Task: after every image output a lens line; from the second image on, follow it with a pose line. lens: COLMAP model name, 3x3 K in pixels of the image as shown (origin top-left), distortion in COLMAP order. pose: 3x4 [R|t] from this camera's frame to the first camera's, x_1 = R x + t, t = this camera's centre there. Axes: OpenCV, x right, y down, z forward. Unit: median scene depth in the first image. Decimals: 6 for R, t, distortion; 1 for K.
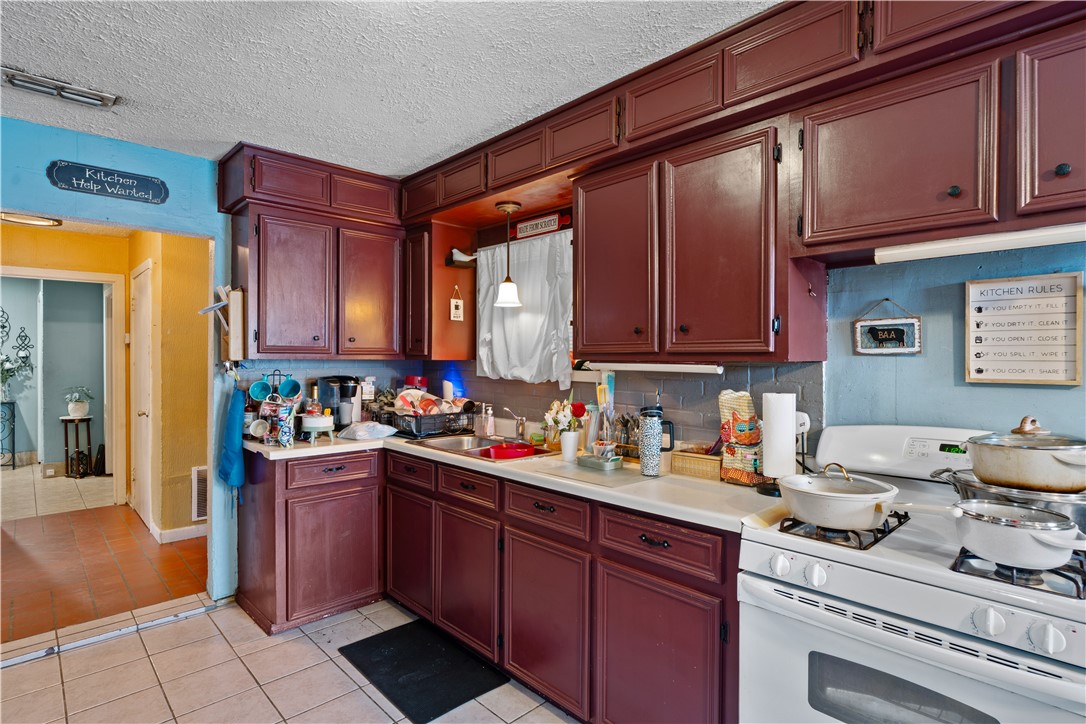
lens RADIAL K [[567.3, 0, 545.2], [0, 567.3, 358.6], [0, 0, 1]] dist [-0.002842, 0.001081]
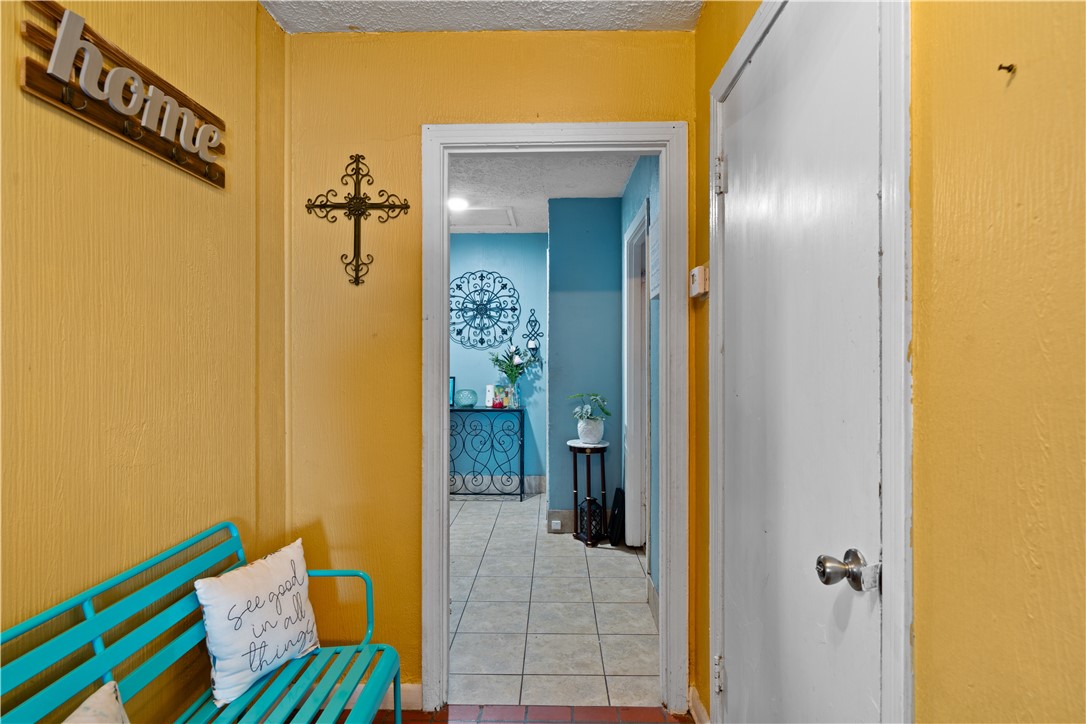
lens RADIAL K [[567.3, 0, 542.9], [0, 567.3, 359.3], [0, 0, 1]] dist [-0.002842, 0.001081]
pose [[0.718012, 0.003460, -0.696022, -0.417917], [-0.004037, 0.999992, 0.000807, 0.011211], [0.696019, 0.002230, 0.718020, 0.503924]]
